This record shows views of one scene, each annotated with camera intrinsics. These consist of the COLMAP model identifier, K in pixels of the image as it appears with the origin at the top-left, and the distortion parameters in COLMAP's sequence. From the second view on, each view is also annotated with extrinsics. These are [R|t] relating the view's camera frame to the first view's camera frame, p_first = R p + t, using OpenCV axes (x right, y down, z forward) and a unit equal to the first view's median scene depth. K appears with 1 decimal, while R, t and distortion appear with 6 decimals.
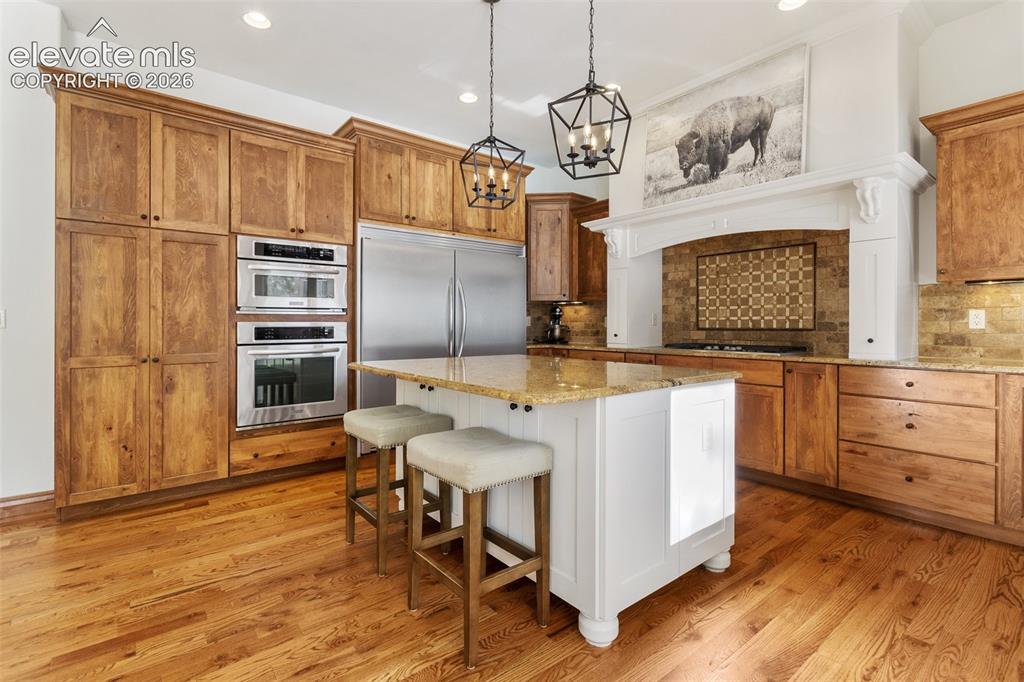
lens RADIAL K [[454.7, 0, 490.7], [0, 454.7, 320.9], [0, 0, 1]] dist [0.007565, -0.000789]
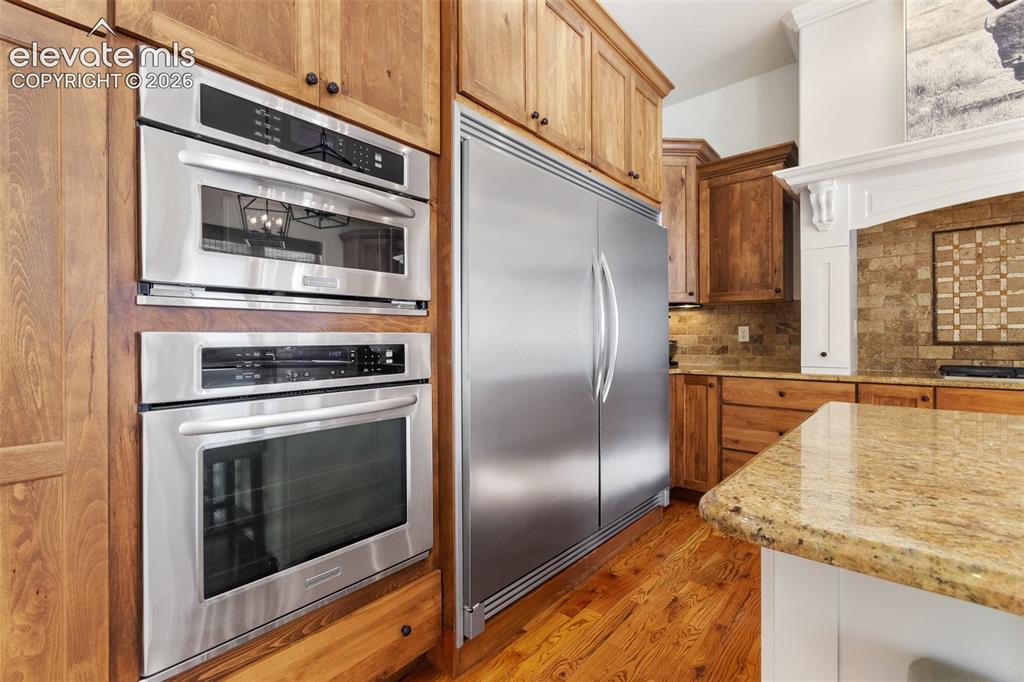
lens RADIAL K [[454.7, 0, 509.3], [0, 454.7, 337.1], [0, 0, 1]] dist [0.007565, -0.000789]
pose [[0.982549, -0.004375, 0.185953, -0.317093], [0.004052, 0.999990, 0.002116, 0.005594], [-0.185960, -0.001325, 0.982556, 0.558518]]
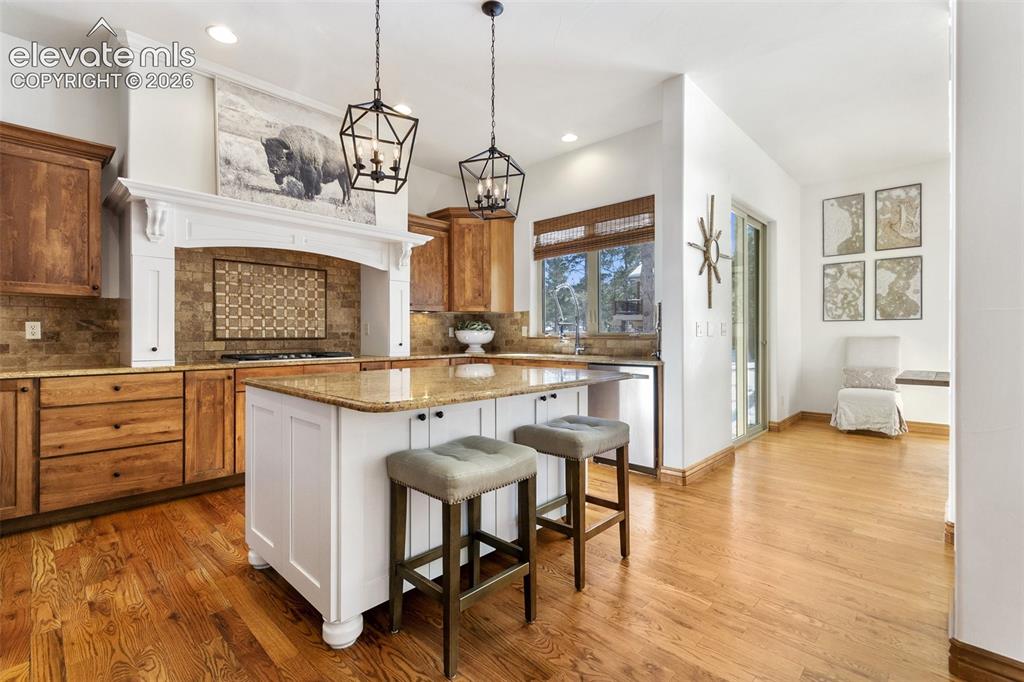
lens RADIAL K [[454.7, 0, 504.8], [0, 454.7, 335.9], [0, 0, 1]] dist [0.007565, -0.000789]
pose [[-0.128222, -0.003264, 0.991740, -0.611308], [-0.005589, 0.999981, 0.002569, 0.006192], [-0.991730, -0.005214, -0.128238, 0.650121]]
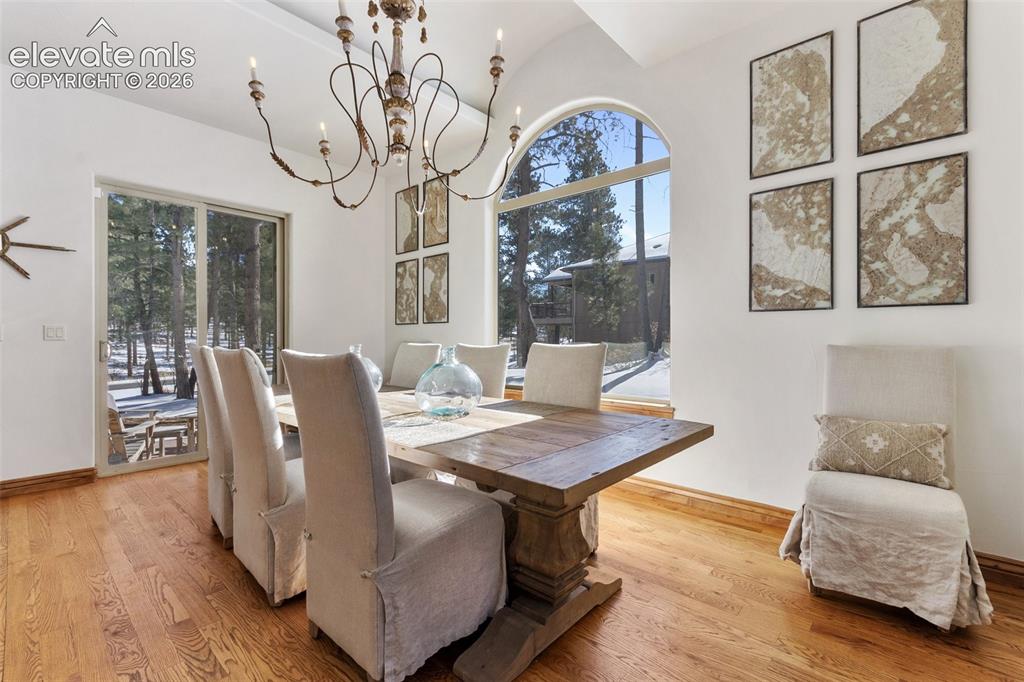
lens RADIAL K [[454.7, 0, 511.1], [0, 454.7, 338.8], [0, 0, 1]] dist [0.007565, -0.000789]
pose [[-0.162327, 0.001358, 0.986736, -0.672937], [-0.004625, 0.999987, -0.002137, -0.000971], [-0.986726, -0.004910, -0.162318, -0.825328]]
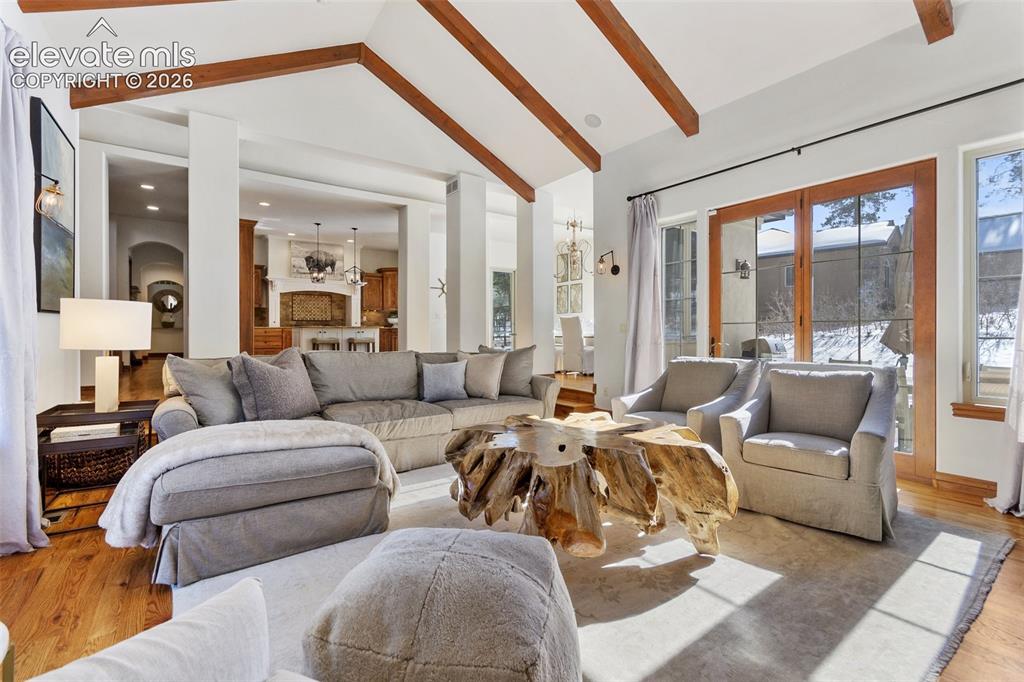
lens RADIAL K [[454.7, 0, 507.4], [0, 454.7, 334.2], [0, 0, 1]] dist [0.007565, -0.000789]
pose [[0.073150, -0.008664, 0.997283, -2.581176], [-0.006703, 0.999935, 0.009179, 0.079224], [-0.997298, -0.007356, 0.073087, -0.570557]]
